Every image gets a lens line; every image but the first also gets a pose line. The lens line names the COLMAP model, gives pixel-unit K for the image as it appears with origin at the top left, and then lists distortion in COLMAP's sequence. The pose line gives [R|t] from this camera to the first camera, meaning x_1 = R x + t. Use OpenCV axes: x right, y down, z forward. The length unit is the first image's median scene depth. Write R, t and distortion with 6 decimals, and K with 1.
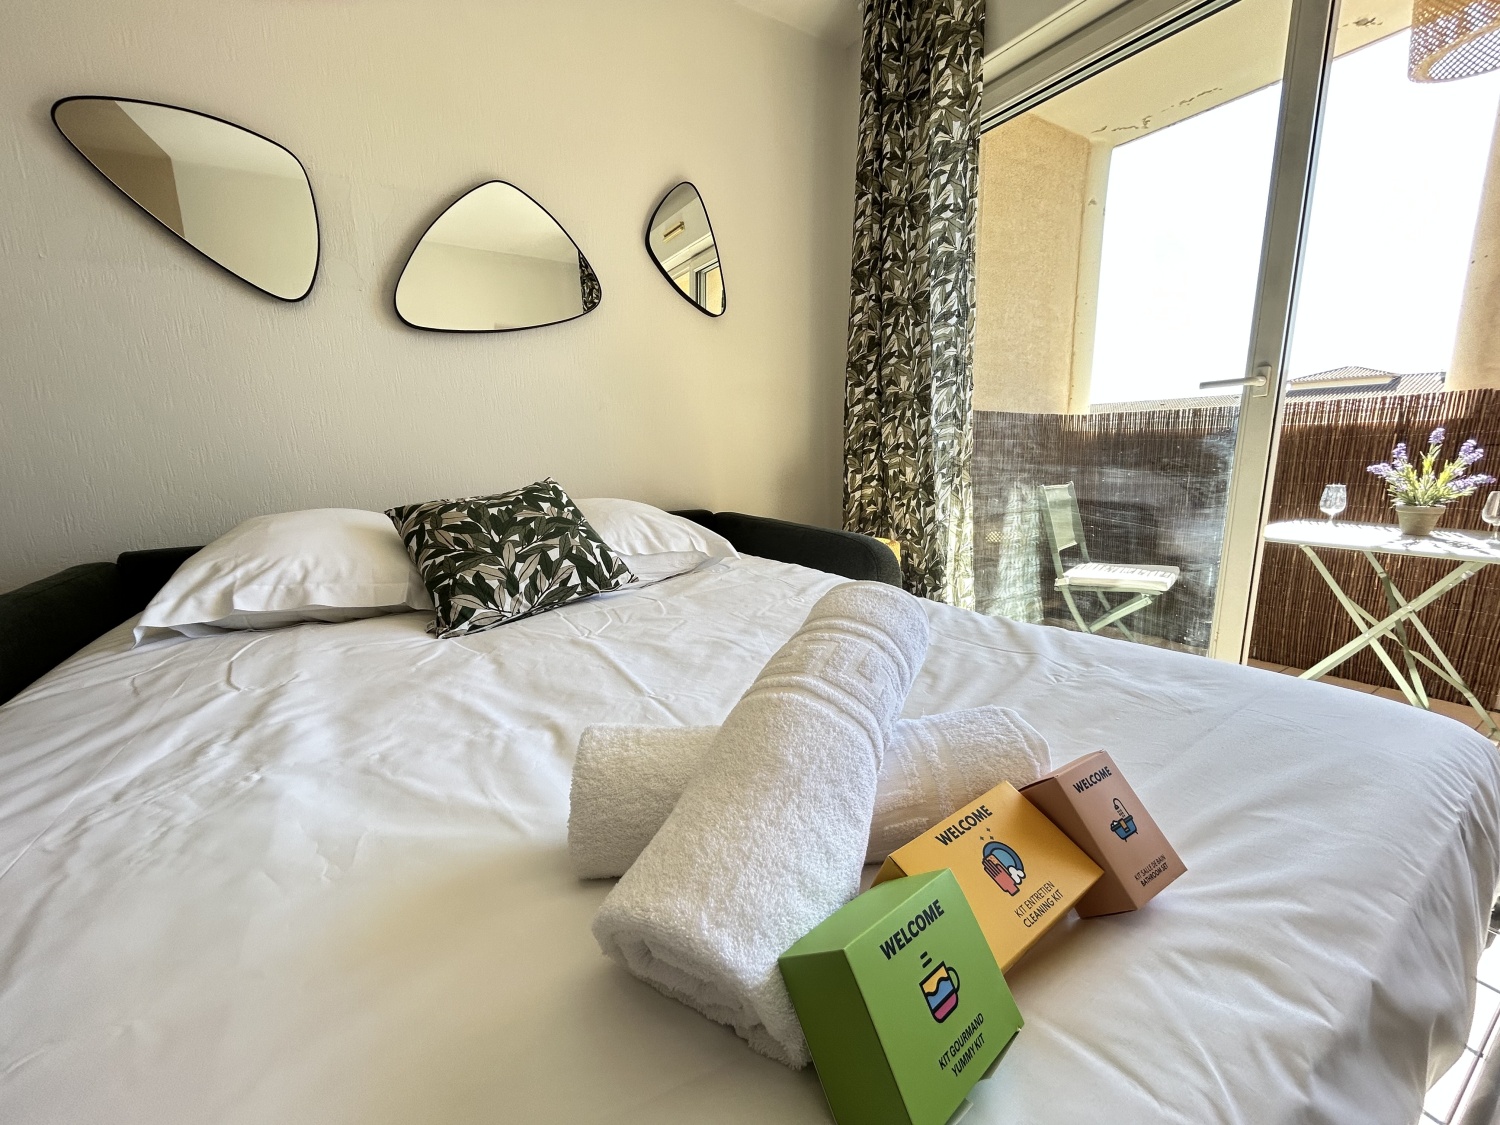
lens RADIAL K [[608.7, 0, 747.9], [0, 608.7, 561.8], [0, 0, 1]] dist [-0.002155, 0.001449]
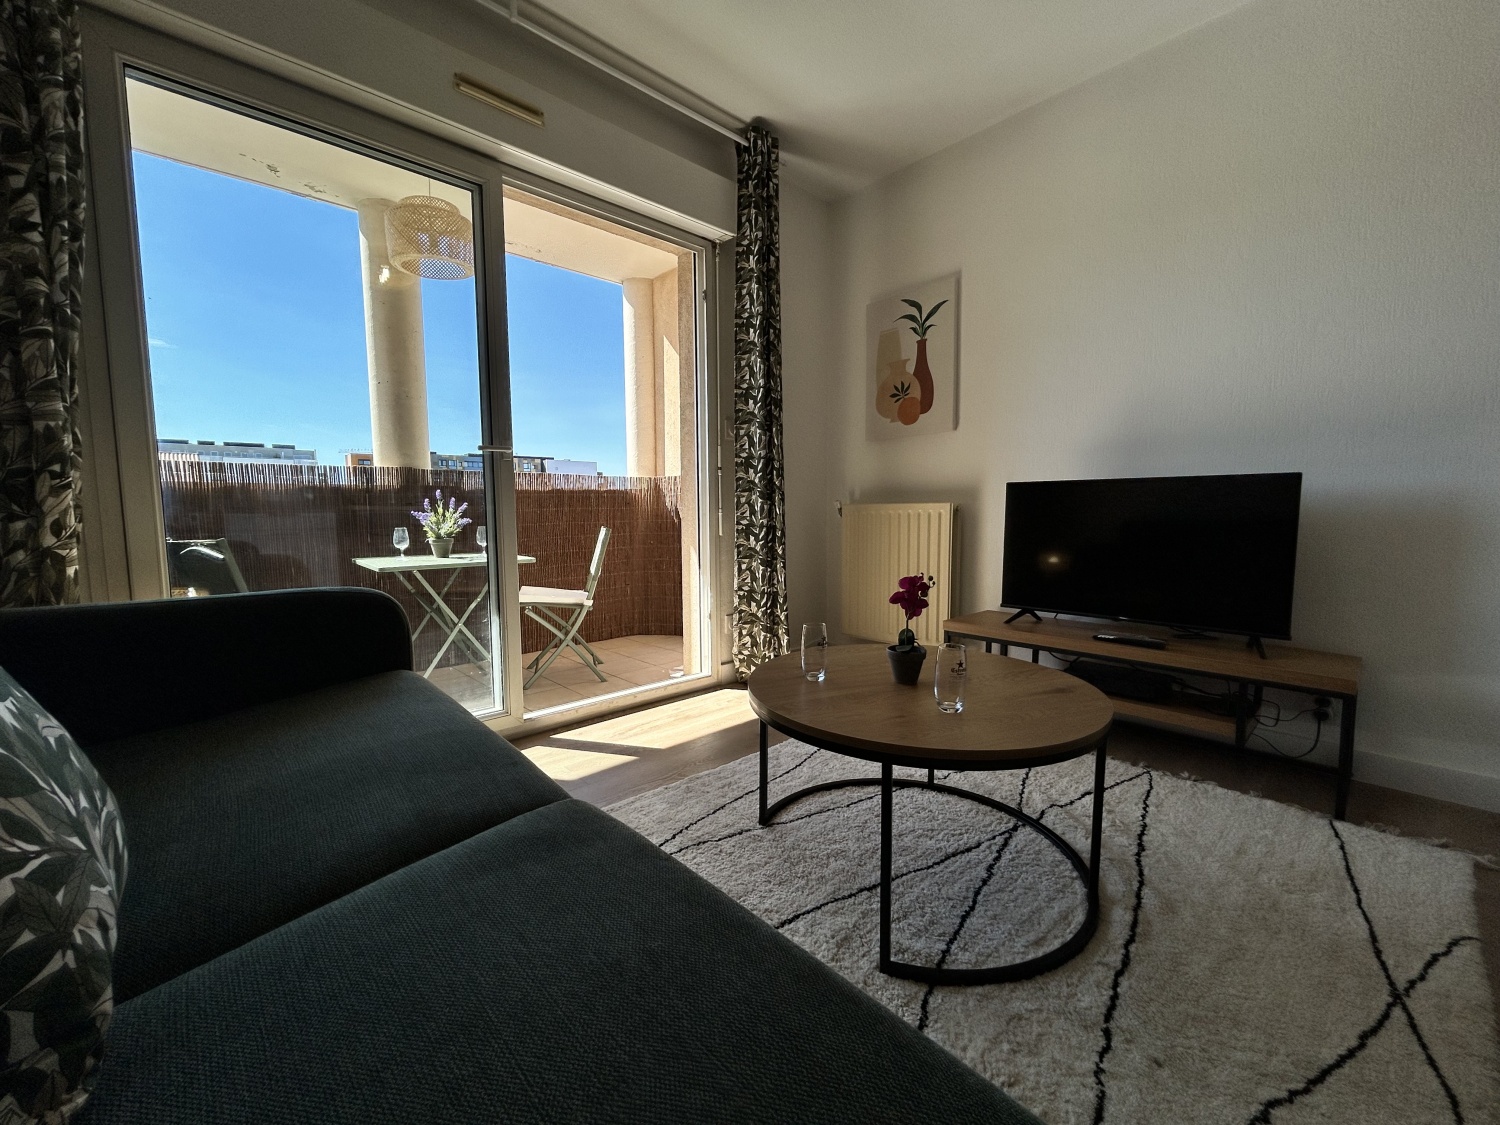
lens RADIAL K [[608.7, 0, 747.9], [0, 608.7, 561.8], [0, 0, 1]] dist [-0.002155, 0.001449]
pose [[-0.178996, -0.069041, 0.981424, -0.950385], [0.188986, 0.976546, 0.103166, -0.083379], [-0.965528, 0.203942, -0.161750, 0.882468]]
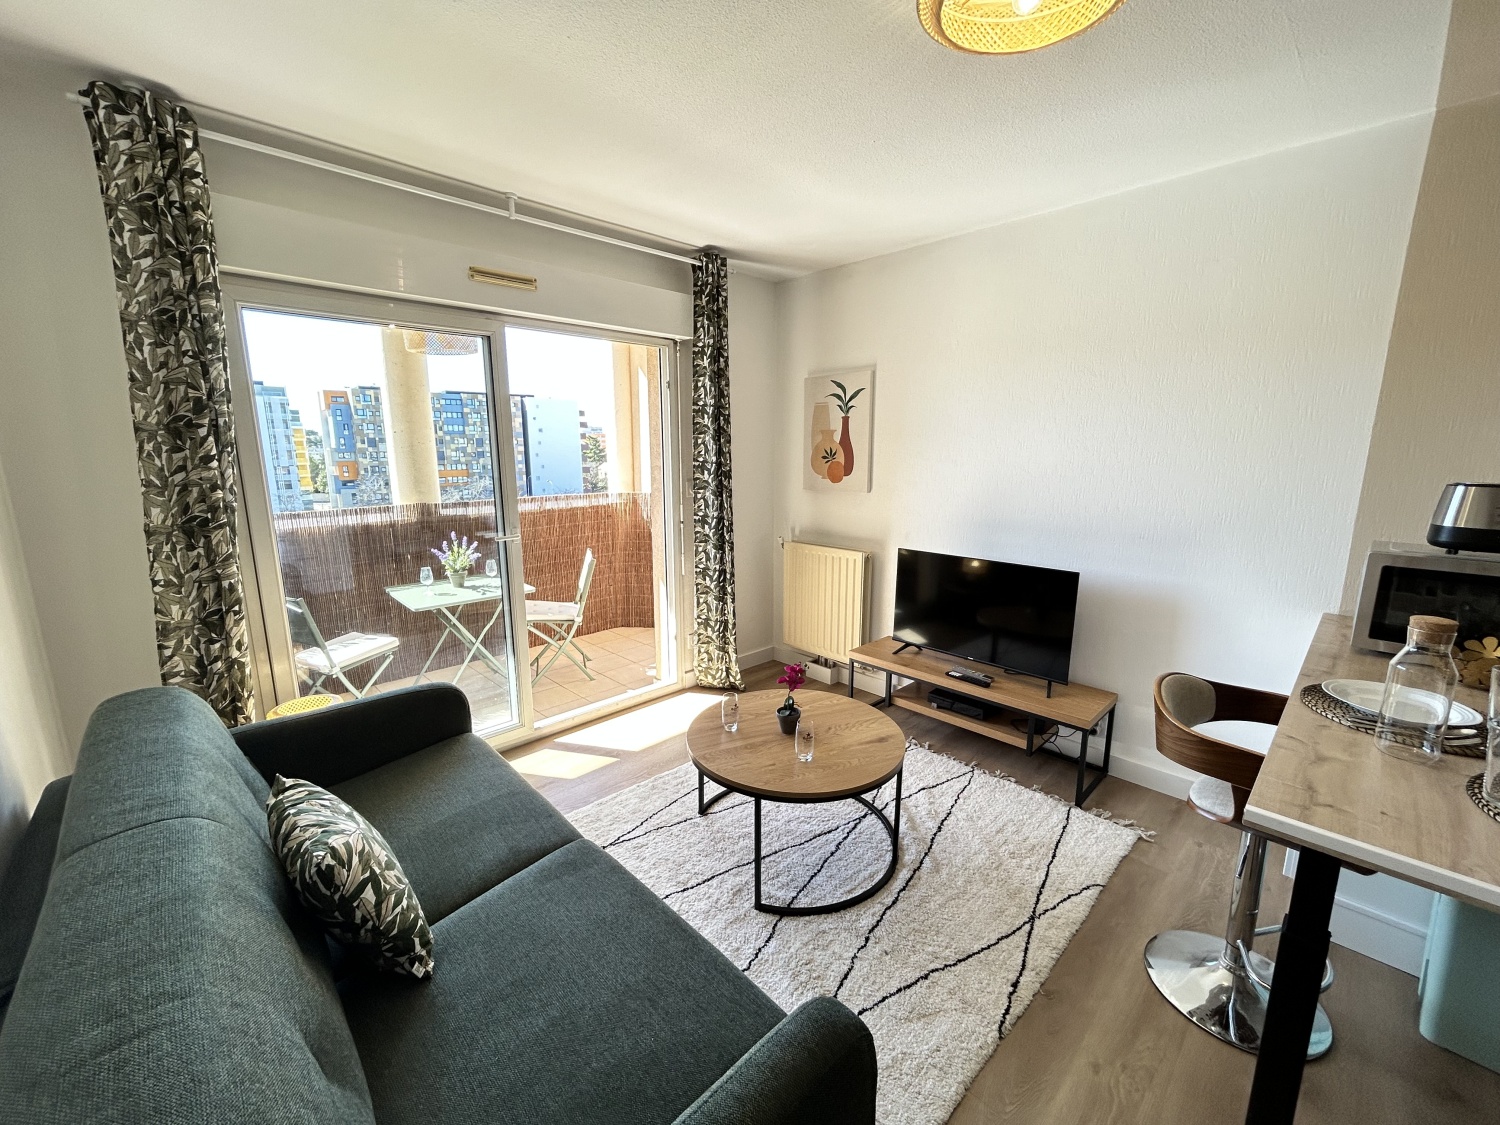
lens RADIAL K [[607.3, 0, 746.7], [0, 607.3, 564.5], [0, 0, 1]] dist [-0.000607, 0.000817]
pose [[-0.200006, -0.171495, 0.964669, -1.556669], [0.183599, 0.960563, 0.208831, -0.594841], [-0.962439, 0.218879, -0.160632, 0.743607]]
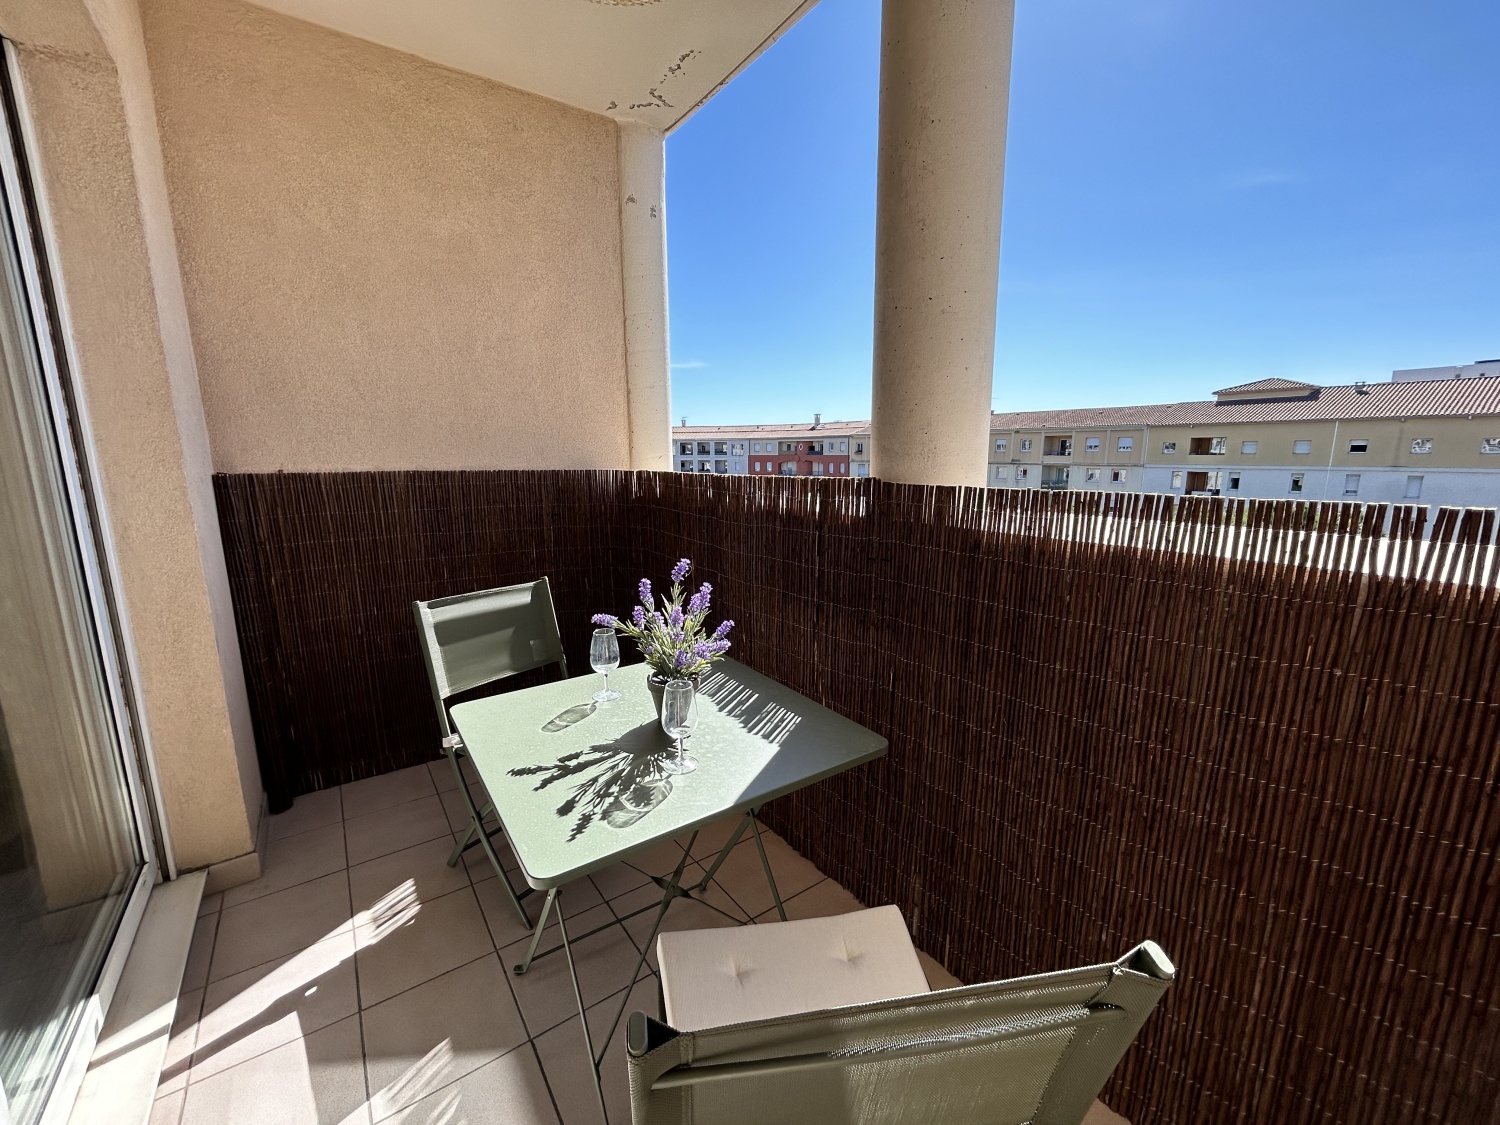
lens RADIAL K [[608.7, 0, 747.9], [0, 608.7, 561.8], [0, 0, 1]] dist [-0.002155, 0.001449]
pose [[0.998694, -0.001369, 0.051073, 1.983586], [0.001527, 0.999994, -0.003046, -0.361877], [-0.051068, 0.003120, 0.998690, 0.624200]]
